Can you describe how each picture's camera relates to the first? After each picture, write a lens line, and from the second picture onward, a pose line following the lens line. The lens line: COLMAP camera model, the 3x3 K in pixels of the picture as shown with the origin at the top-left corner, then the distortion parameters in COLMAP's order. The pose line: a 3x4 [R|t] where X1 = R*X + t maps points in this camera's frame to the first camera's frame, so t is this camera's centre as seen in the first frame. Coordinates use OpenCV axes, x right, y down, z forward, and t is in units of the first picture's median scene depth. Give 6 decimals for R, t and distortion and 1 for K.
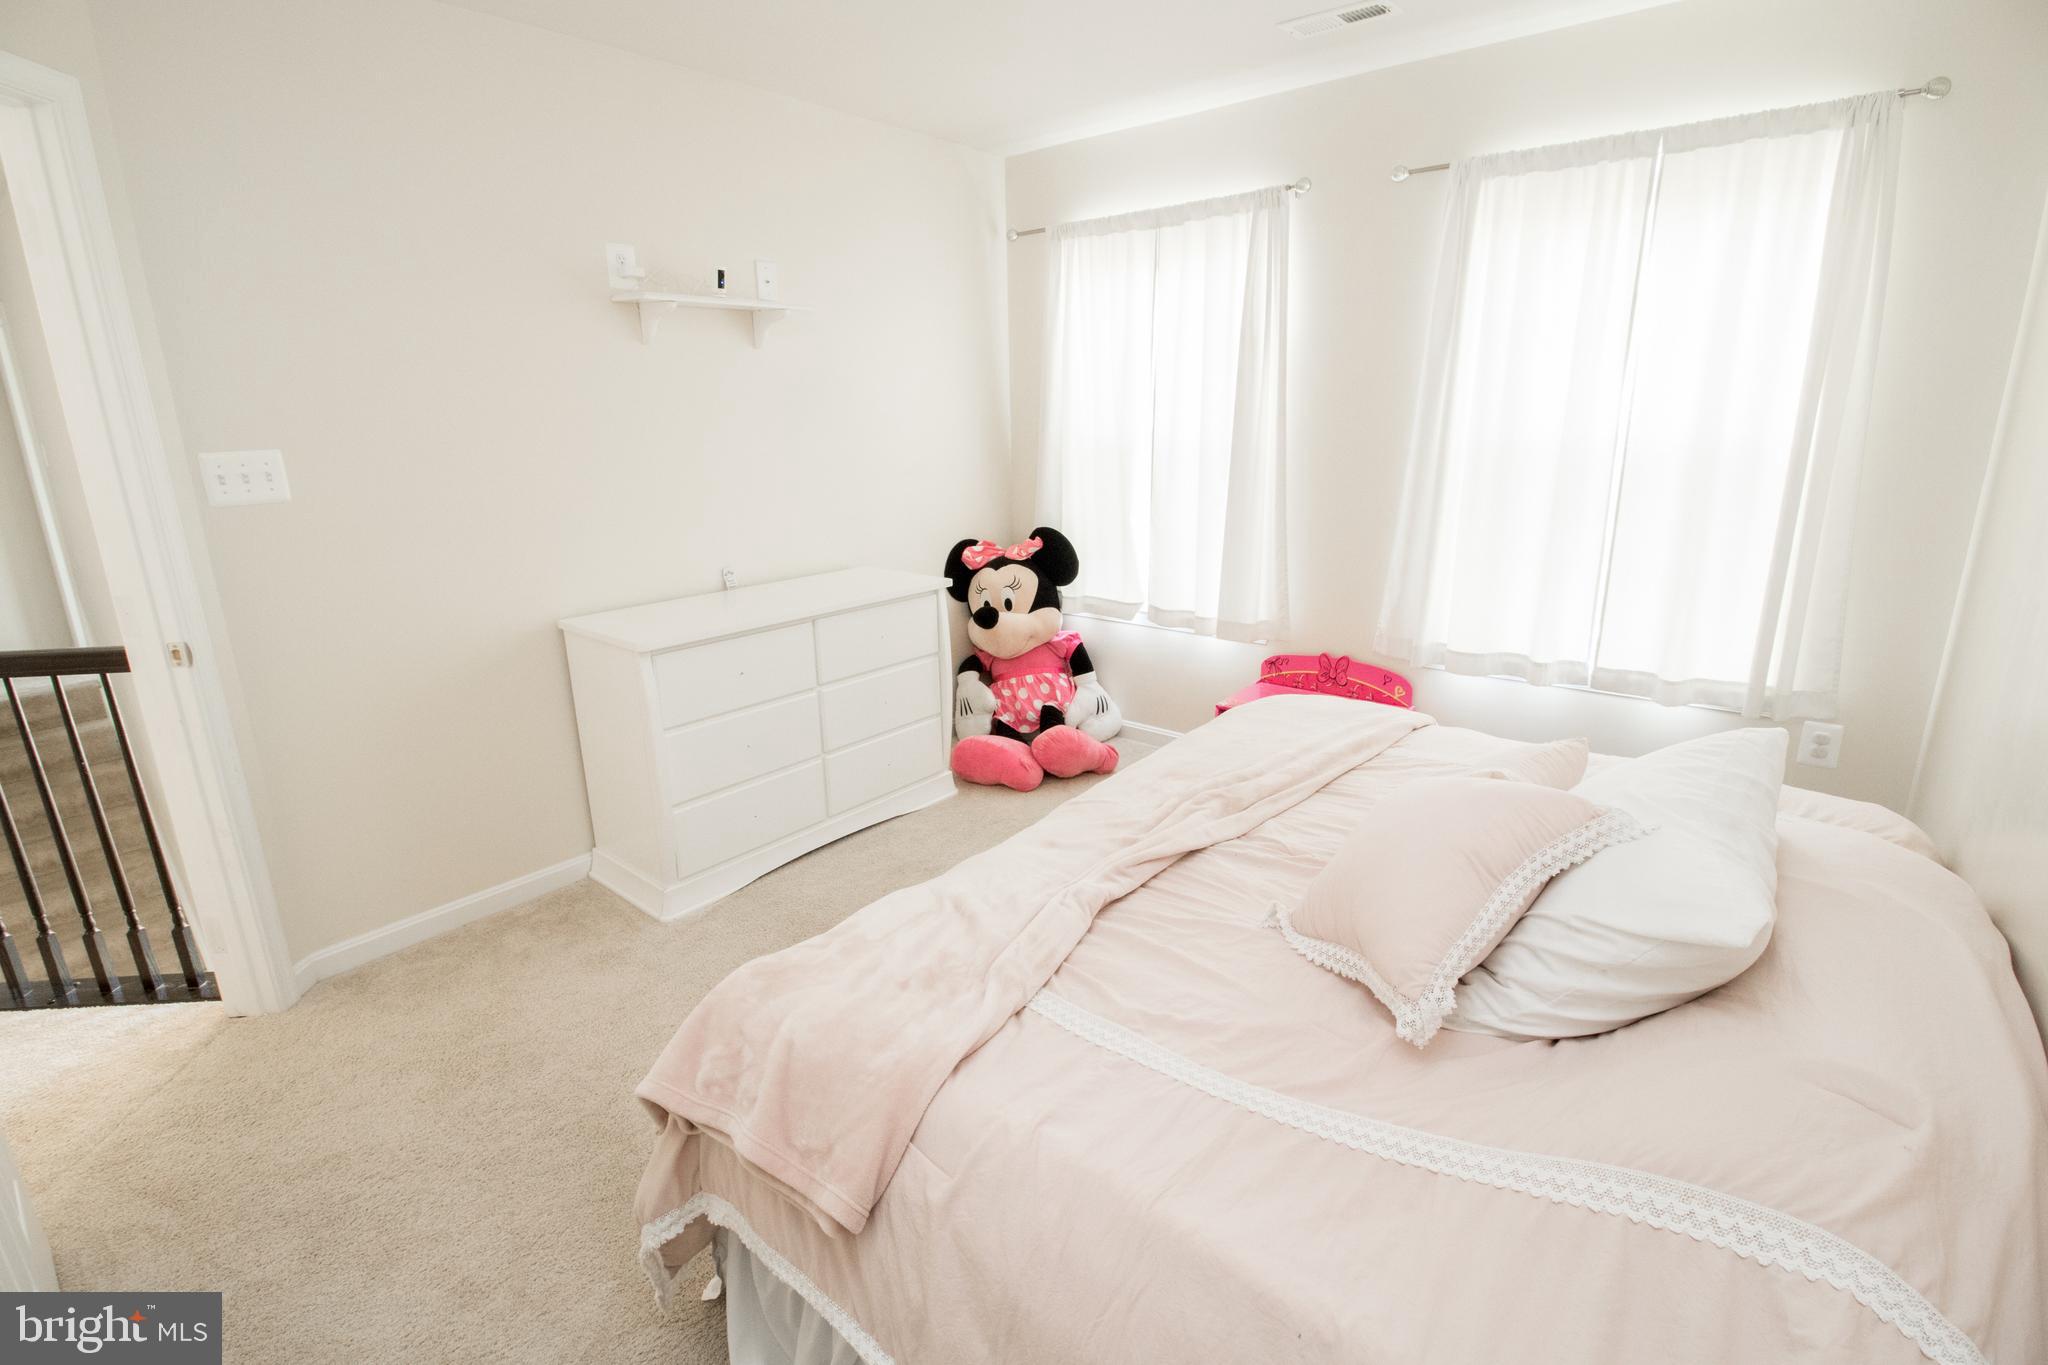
lens RADIAL K [[937.0, 0, 1022.3], [0, 937.0, 670.0], [0, 0, 1]] dist [0.000742, -0.015790]
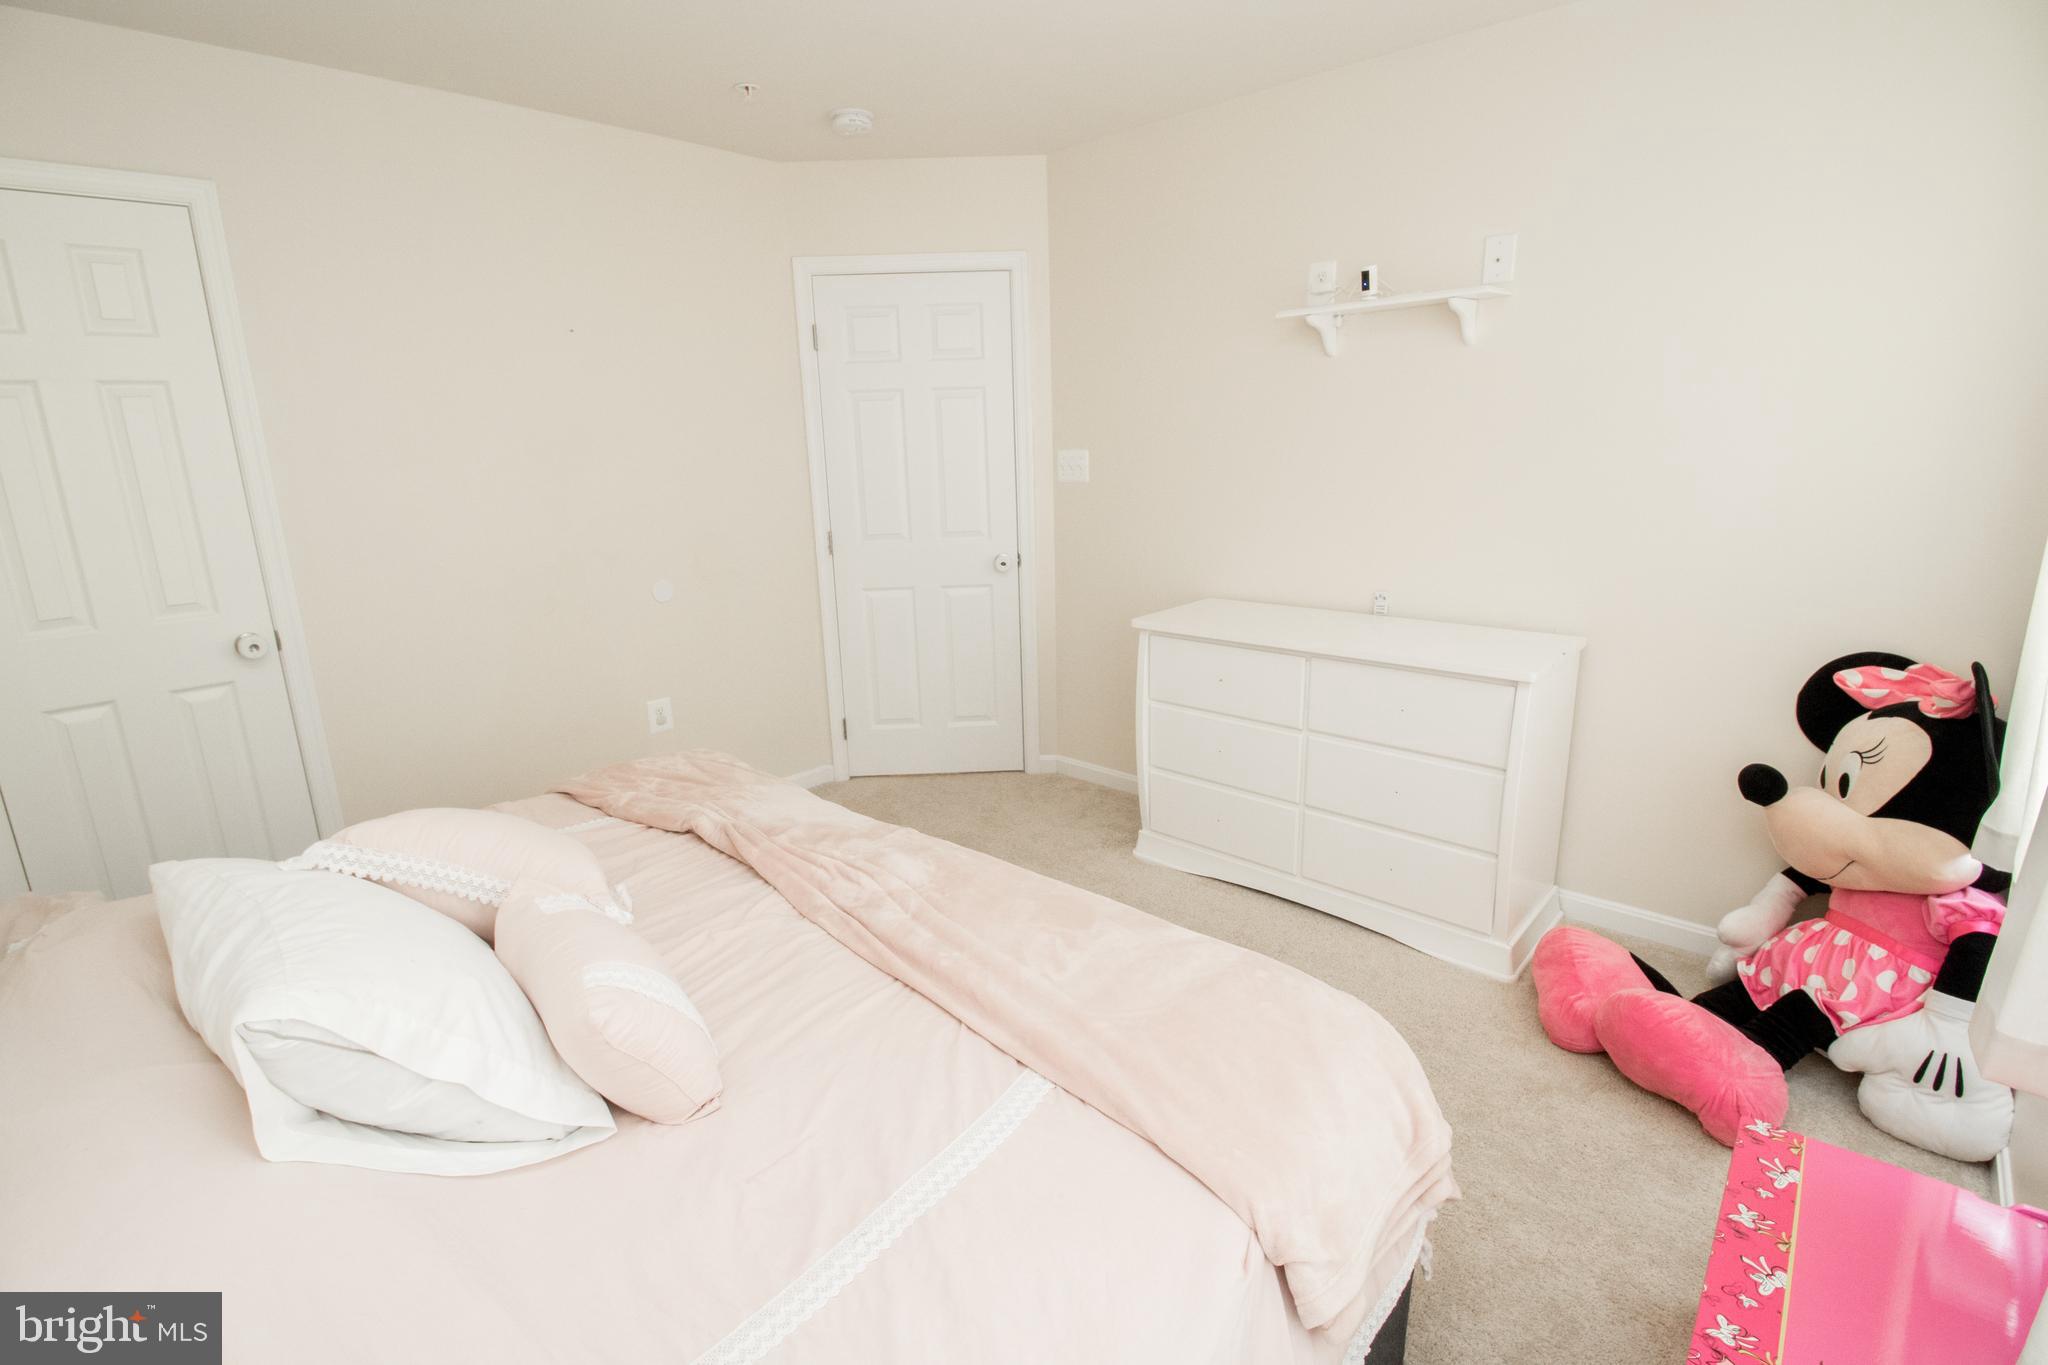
lens RADIAL K [[937.0, 0, 1022.3], [0, 937.0, 670.0], [0, 0, 1]] dist [0.000742, -0.015790]
pose [[-0.043909, 0.259669, -0.964699, 0.658465], [-0.240020, 0.934606, 0.262493, -0.211029], [0.969774, 0.243073, 0.021288, 0.717069]]
